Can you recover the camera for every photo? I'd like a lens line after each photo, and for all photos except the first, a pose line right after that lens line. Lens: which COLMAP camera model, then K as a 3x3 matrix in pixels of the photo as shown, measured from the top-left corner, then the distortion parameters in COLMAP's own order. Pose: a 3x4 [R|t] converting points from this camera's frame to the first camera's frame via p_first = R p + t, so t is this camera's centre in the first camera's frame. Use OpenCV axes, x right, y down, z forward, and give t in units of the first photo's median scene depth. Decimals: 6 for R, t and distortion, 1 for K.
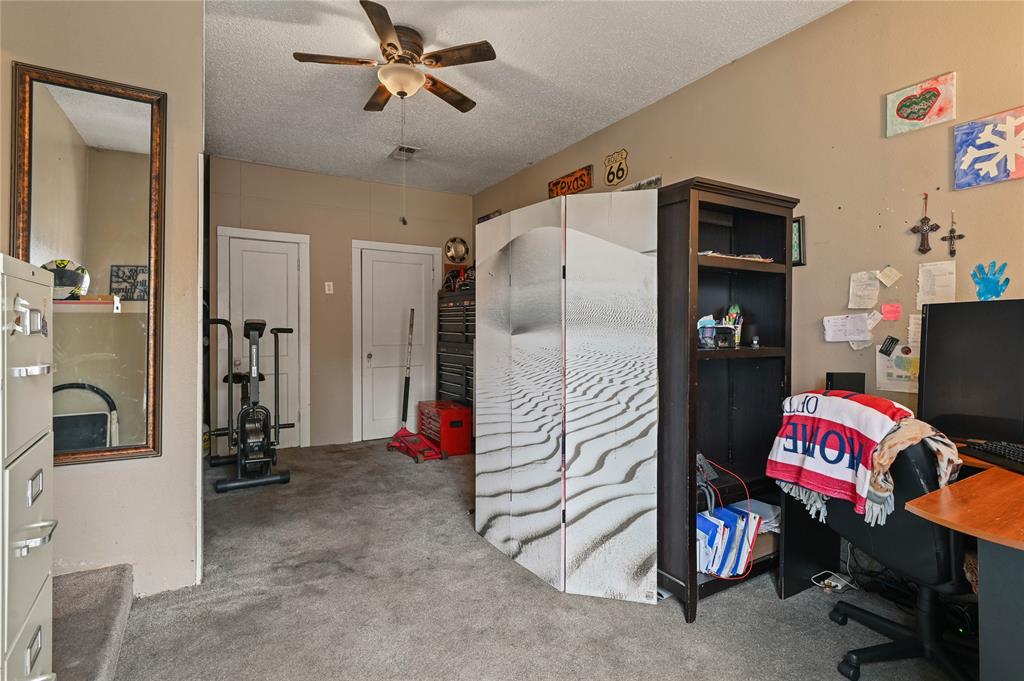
lens RADIAL K [[505.8, 0, 514.1], [0, 505.8, 331.3], [0, 0, 1]] dist [0.000083, -0.000111]
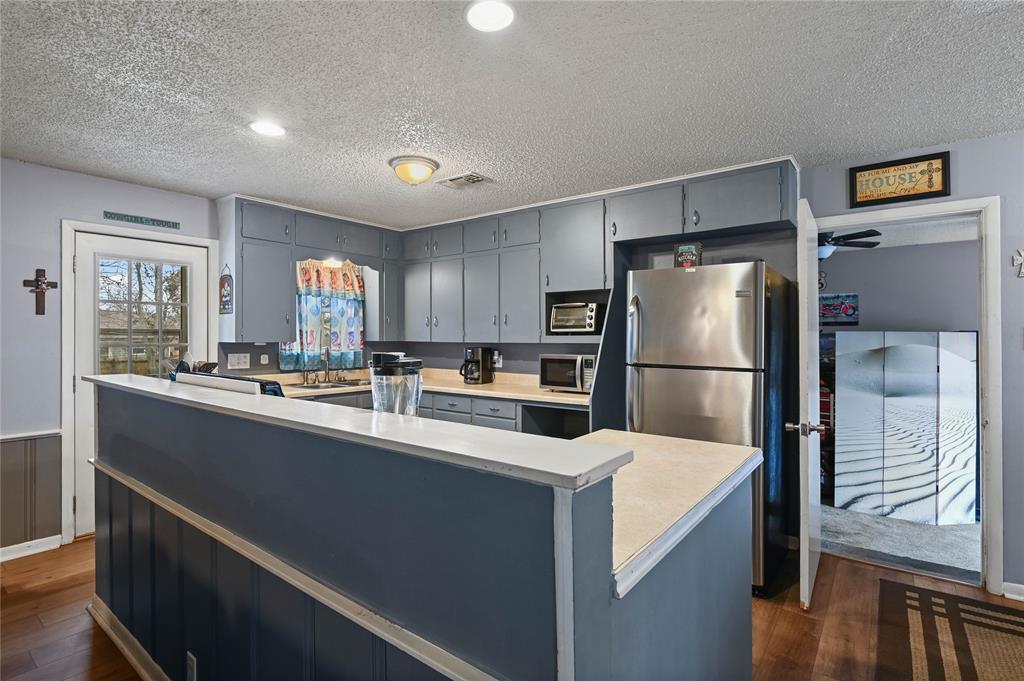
lens RADIAL K [[497.2, 0, 512.8], [0, 497.2, 338.5], [0, 0, 1]] dist [-0.000416, -0.006277]
pose [[0.936449, 0.000746, 0.350803, -2.209755], [-0.002037, 0.999992, 0.003309, -0.243164], [-0.350798, -0.003814, 0.936443, -0.269489]]
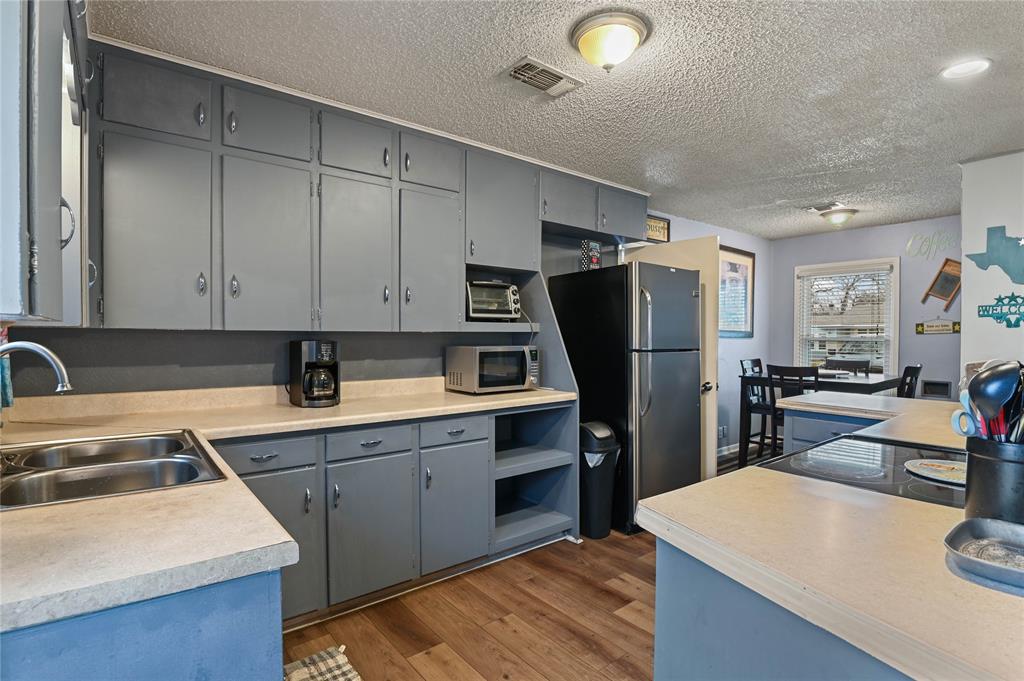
lens RADIAL K [[506.6, 0, 511.7], [0, 506.6, 351.3], [0, 0, 1]] dist [-0.018792, -0.000268]
pose [[-0.108824, -0.026117, 0.993718, -2.807576], [0.000006, 0.999655, 0.026273, -0.205955], [-0.994061, 0.002865, -0.108786, 1.332587]]
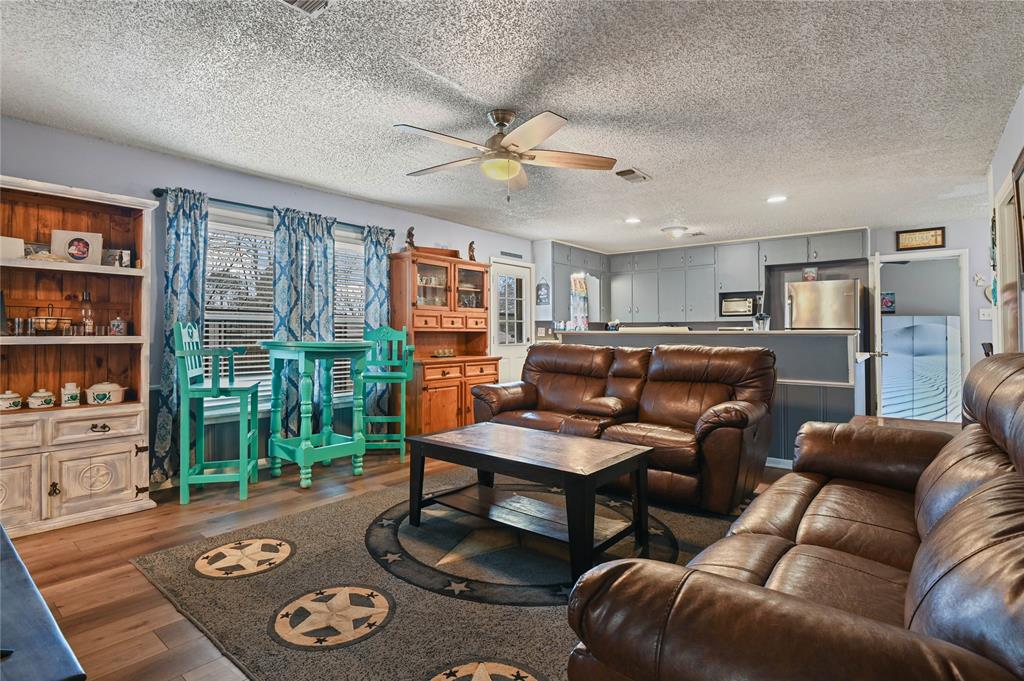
lens RADIAL K [[508.0, 0, 502.6], [0, 508.0, 331.3], [0, 0, 1]] dist [-0.014894, -0.000109]
pose [[0.948610, 0.003166, 0.316433, -3.744259], [-0.001661, 0.999986, -0.005024, -0.142041], [-0.316444, 0.004240, 0.948602, -1.225187]]
